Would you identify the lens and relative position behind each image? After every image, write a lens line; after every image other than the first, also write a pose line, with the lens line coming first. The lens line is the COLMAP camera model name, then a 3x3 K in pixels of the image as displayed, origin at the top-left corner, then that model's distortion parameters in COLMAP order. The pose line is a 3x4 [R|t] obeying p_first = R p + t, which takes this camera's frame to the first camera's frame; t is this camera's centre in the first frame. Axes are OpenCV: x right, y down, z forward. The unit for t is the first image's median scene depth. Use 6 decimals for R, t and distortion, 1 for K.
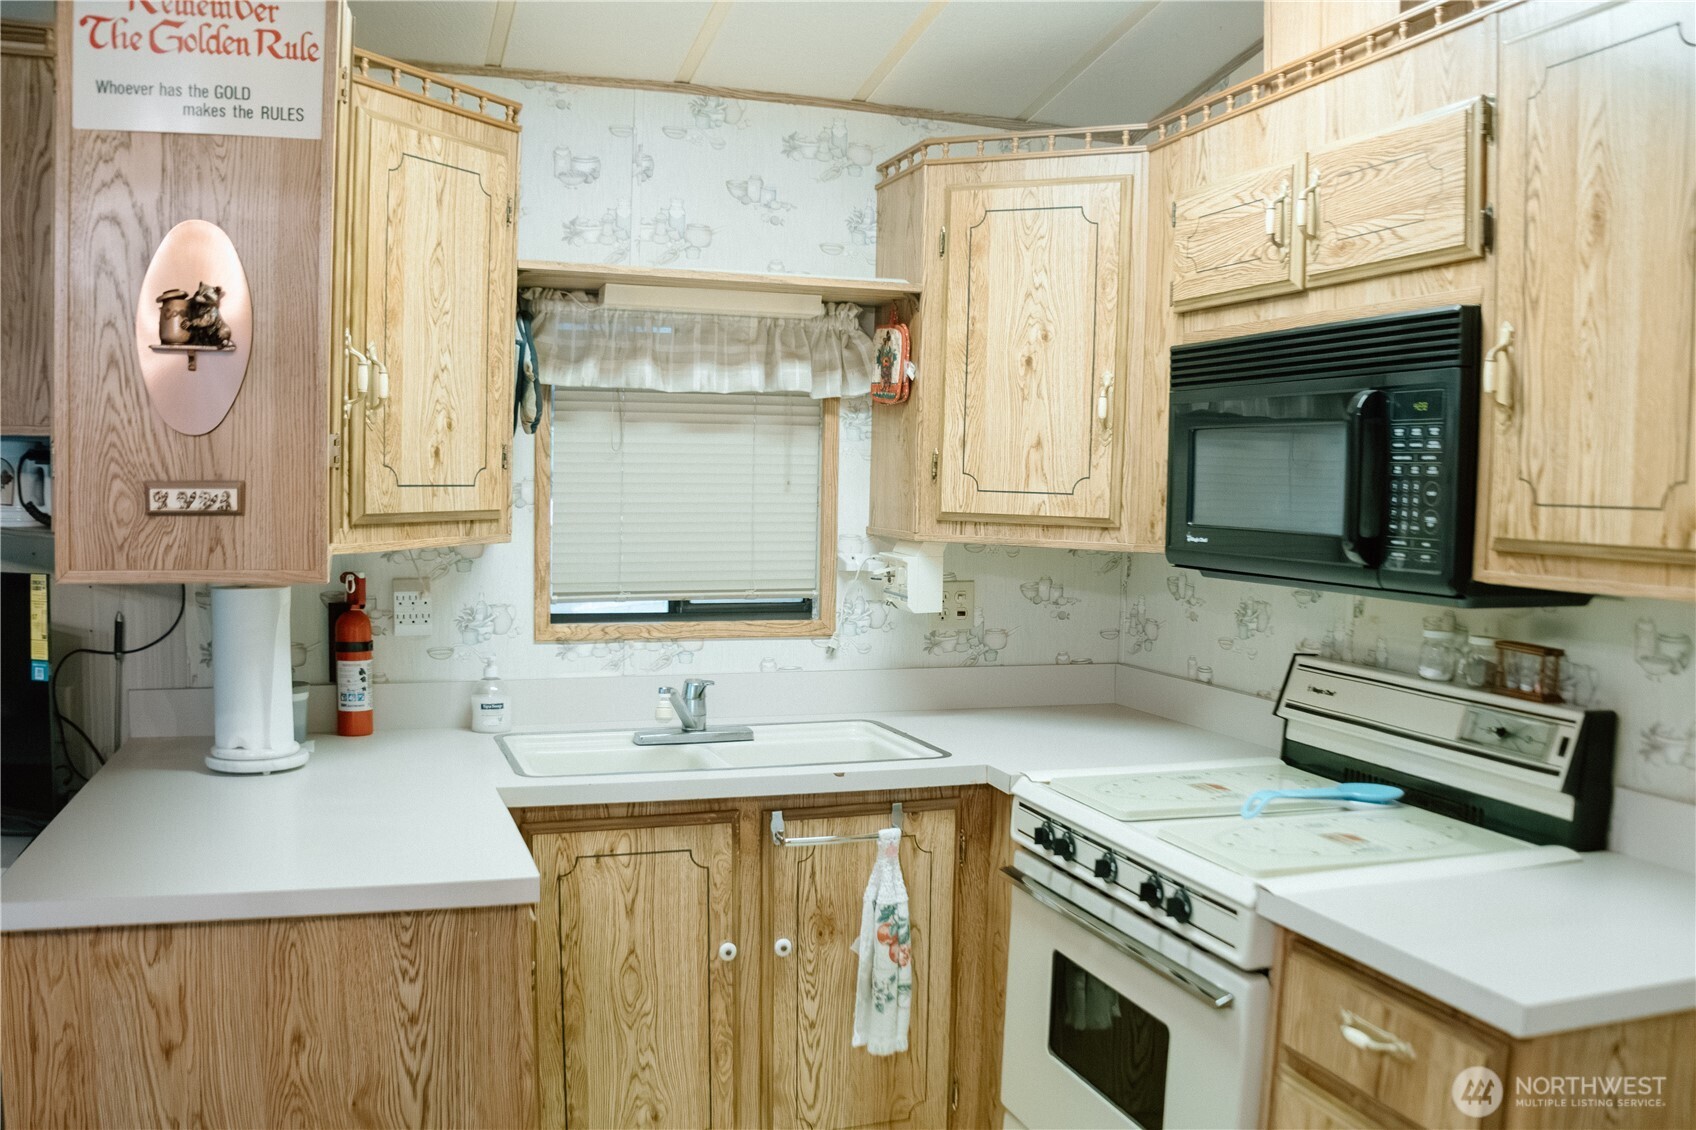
lens RADIAL K [[1423.9, 0, 858.6], [0, 1423.9, 611.1], [0, 0, 1]] dist [-0.201467, 0.118196]
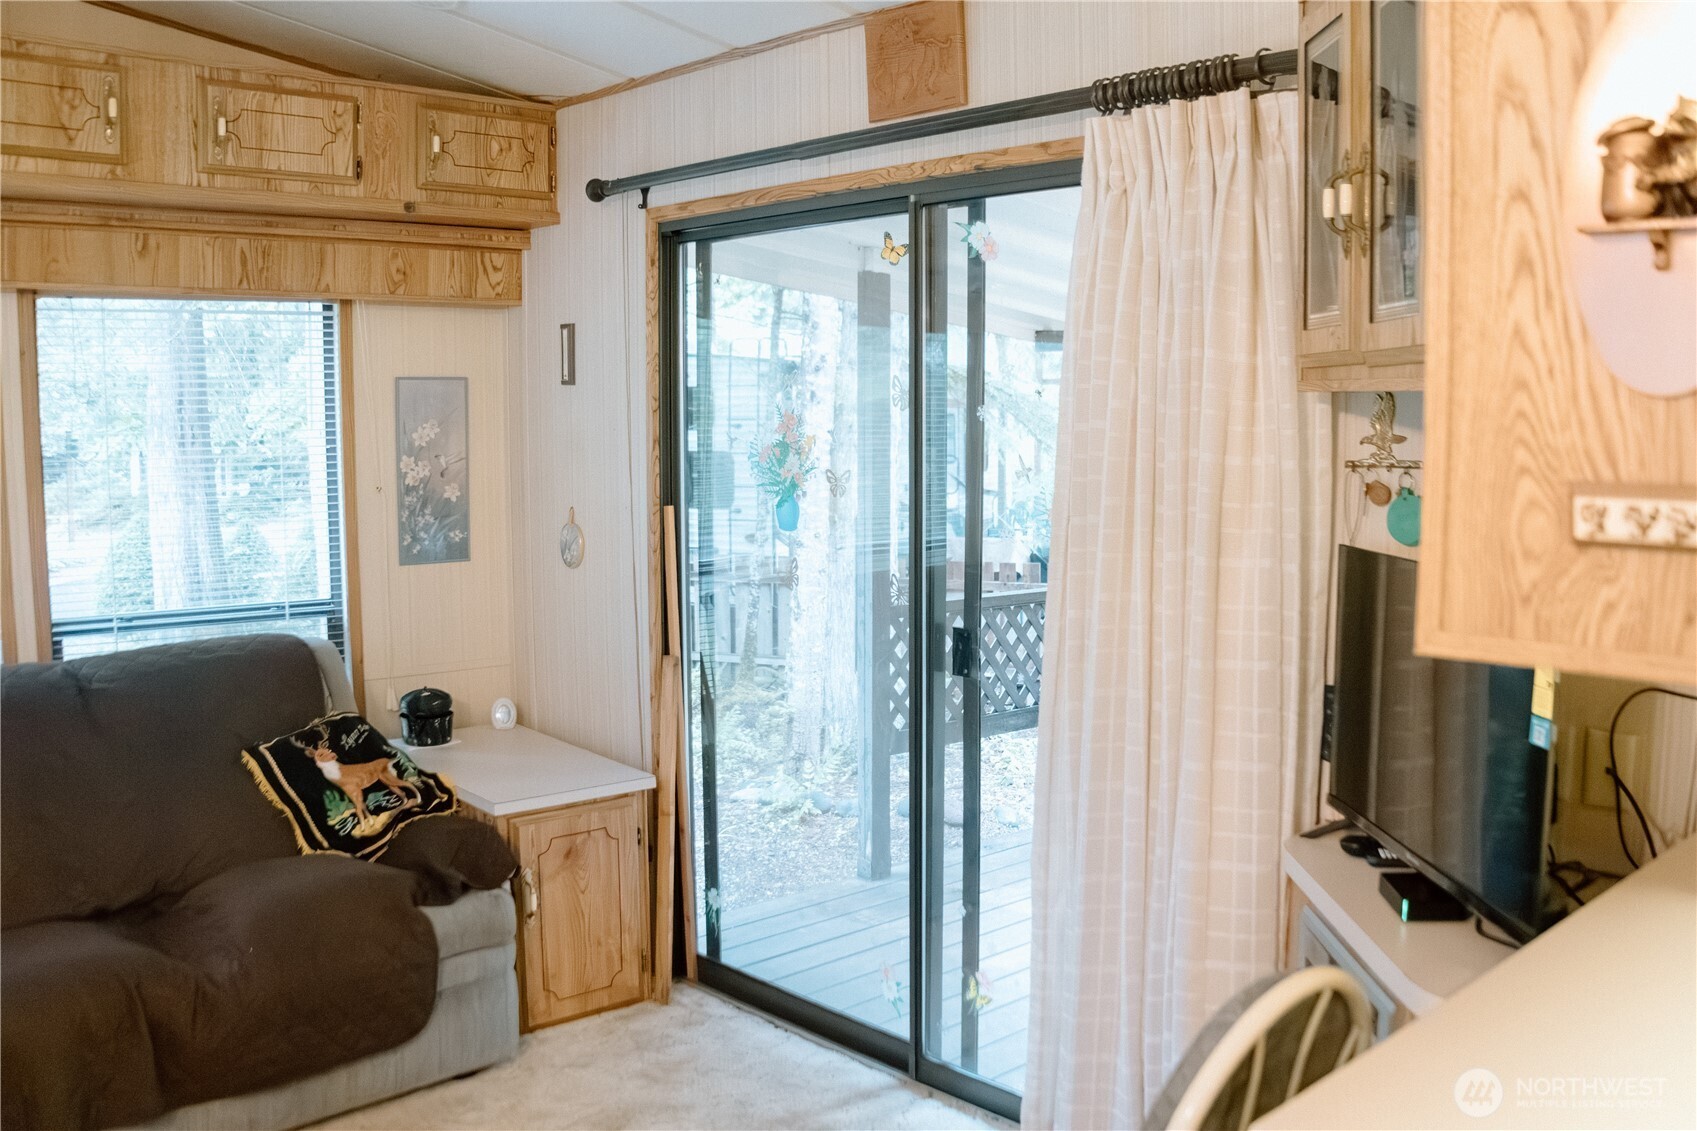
lens RADIAL K [[1510.3, 0, 910.1], [0, 1510.3, 561.6], [0, 0, 1]] dist [-0.209661, 0.137371]
pose [[0.444905, 0.070295, -0.892815, -0.109457], [-0.071645, 0.996513, 0.042758, -0.060724], [0.892707, 0.044943, 0.448390, 0.440360]]
